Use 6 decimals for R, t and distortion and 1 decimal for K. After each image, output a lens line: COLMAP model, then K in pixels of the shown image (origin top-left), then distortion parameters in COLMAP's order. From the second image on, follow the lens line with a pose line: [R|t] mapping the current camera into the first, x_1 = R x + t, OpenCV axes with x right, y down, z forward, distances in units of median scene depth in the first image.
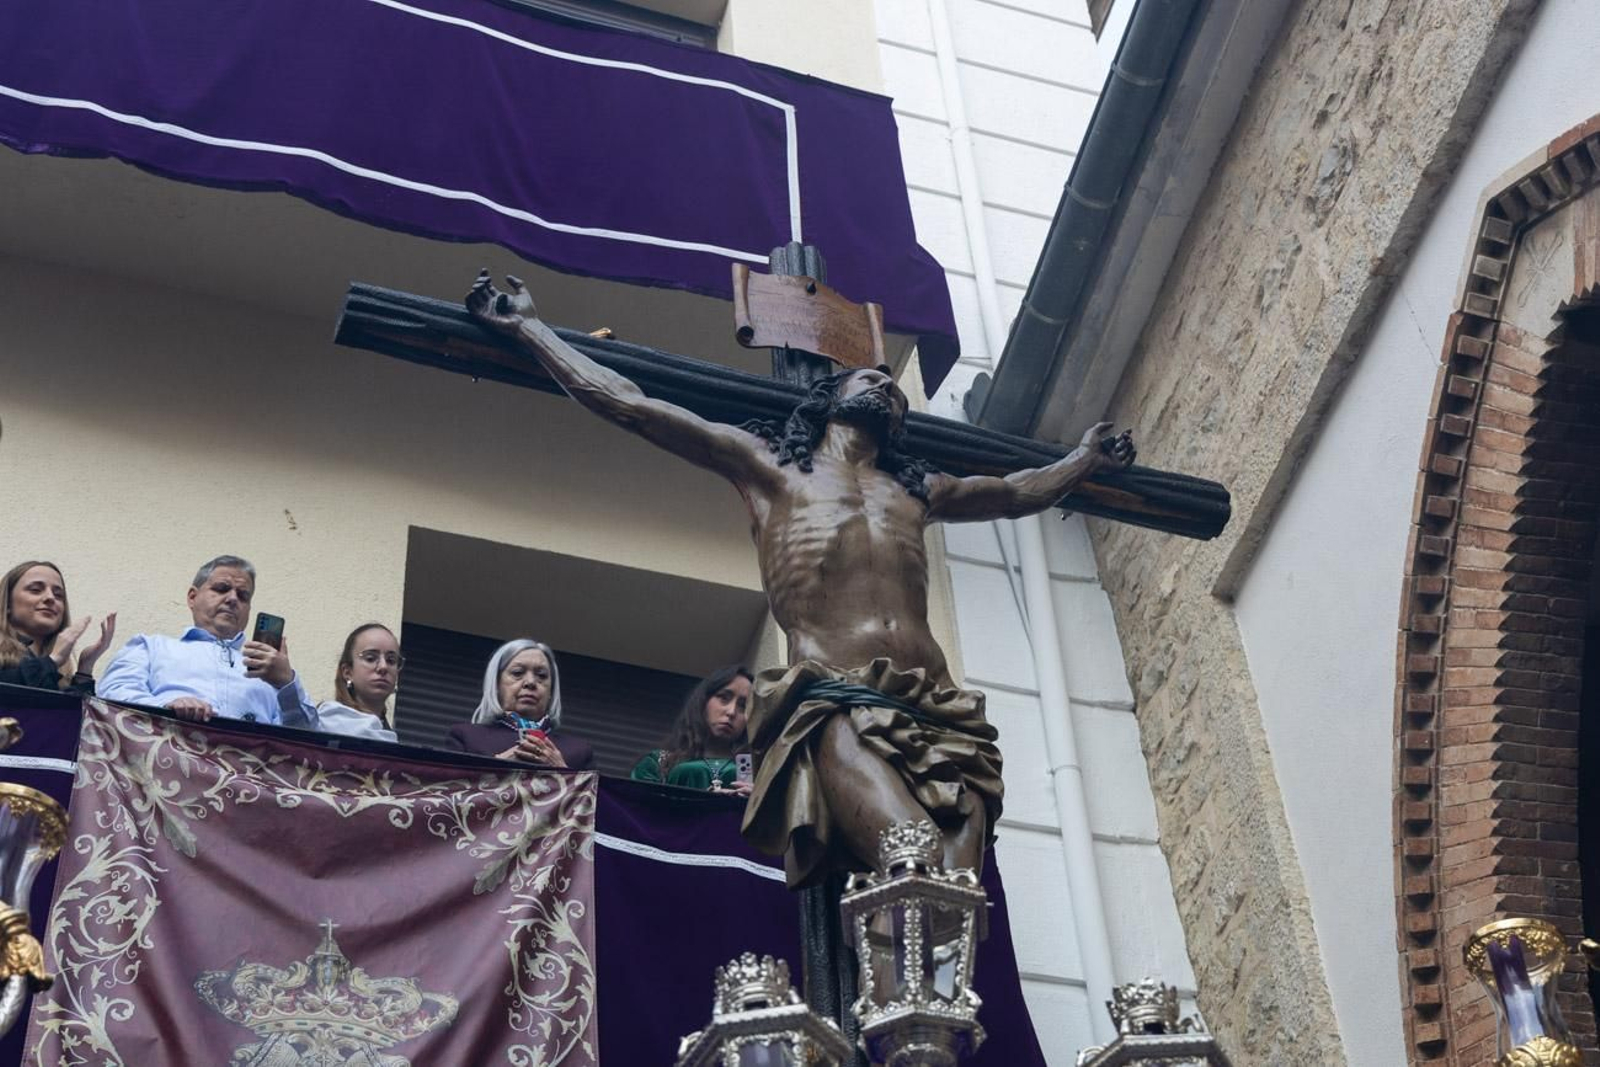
lens RADIAL K [[2298.7, 0, 800.0], [0, 2298.7, 533.5], [0, 0, 1]] dist [-0.014236, 0.139641]
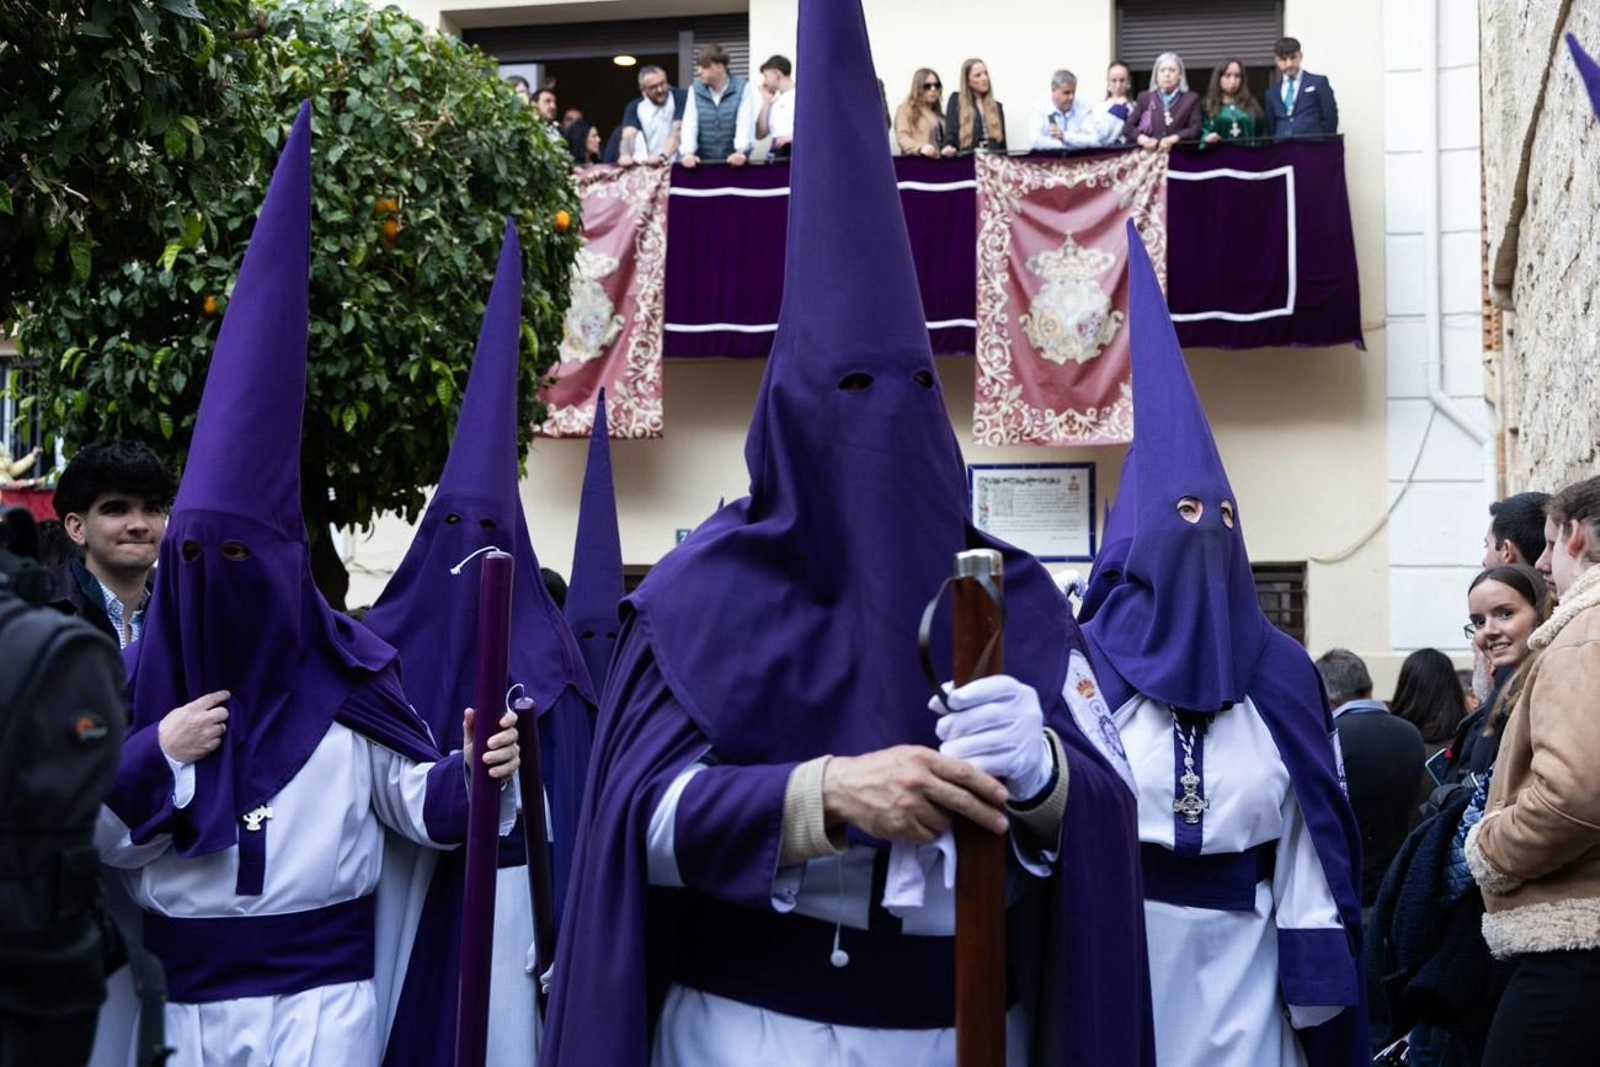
lens RADIAL K [[2017.7, 0, 800.0], [0, 2017.7, 533.5], [0, 0, 1]] dist [0.050229, -0.008821]
pose [[0.854293, 0.045820, -0.517768, 0.785513], [0.310226, 0.754301, 0.578610, -1.047453], [0.417065, -0.654927, 0.630180, -0.923291]]
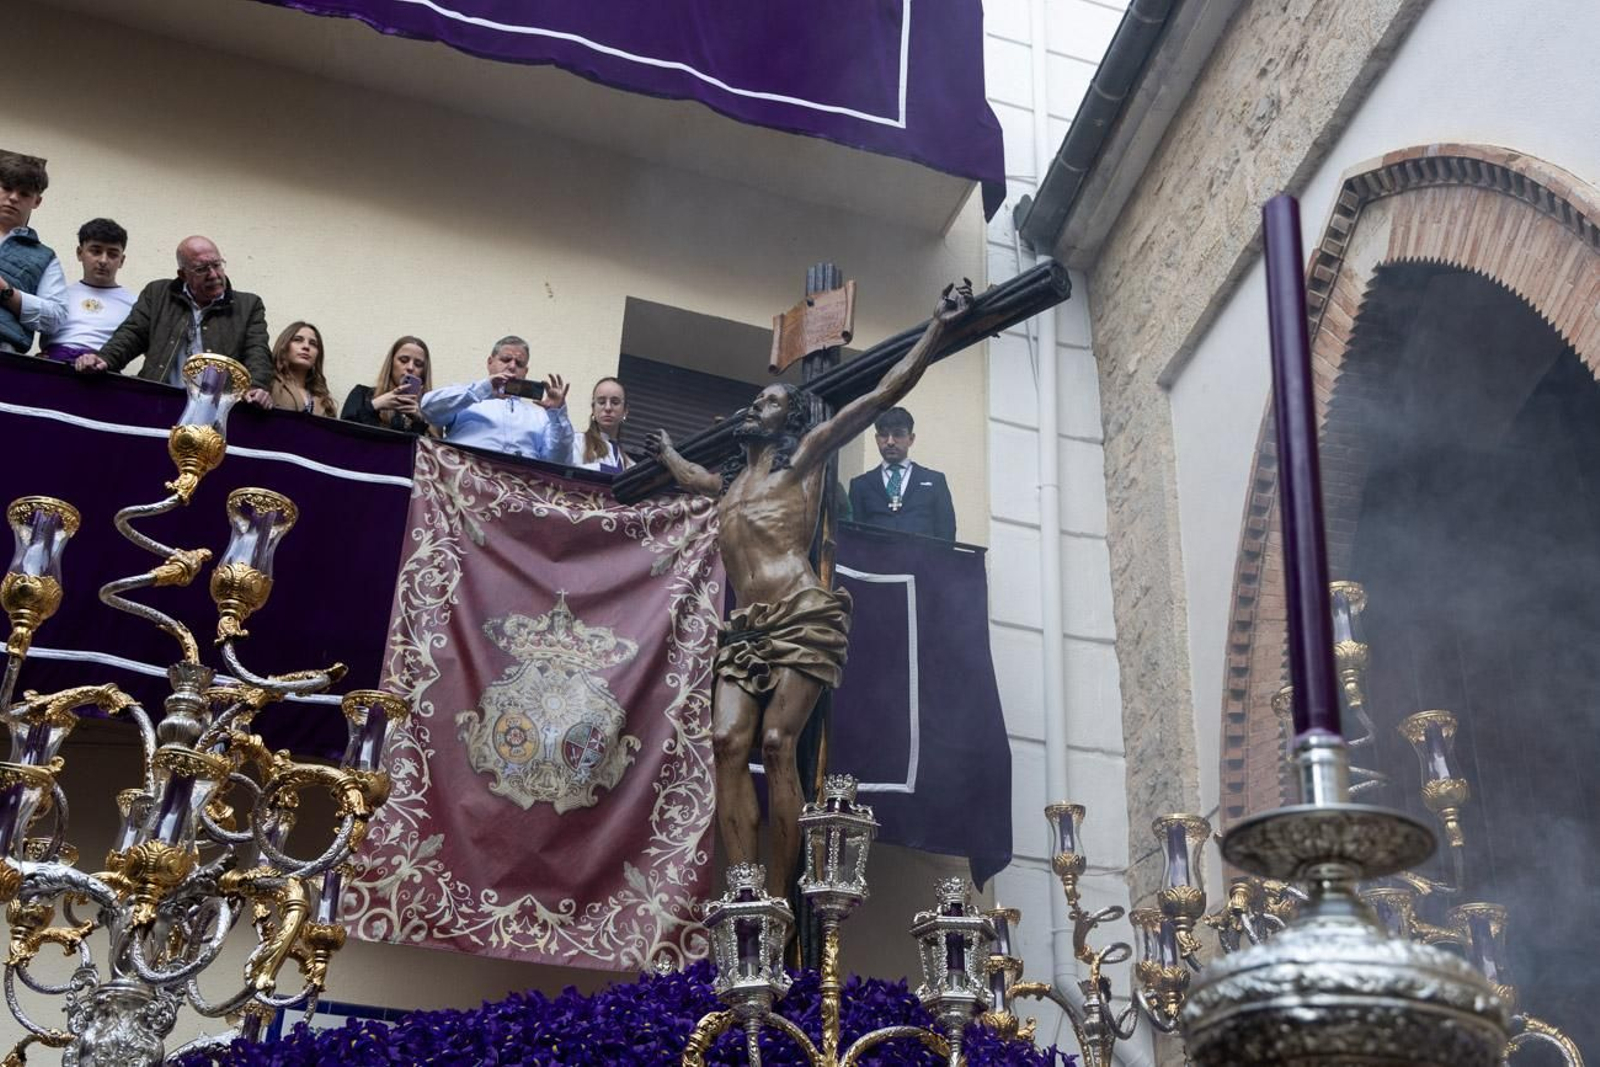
lens RADIAL K [[1756.4, 0, 800.0], [0, 1756.4, 533.5], [0, 0, 1]] dist [-0.066405, 0.200332]
pose [[0.994439, 0.081149, -0.067125, 0.042004], [-0.063108, 0.969443, 0.237059, -0.167759], [0.084311, -0.231505, 0.969173, -0.179516]]
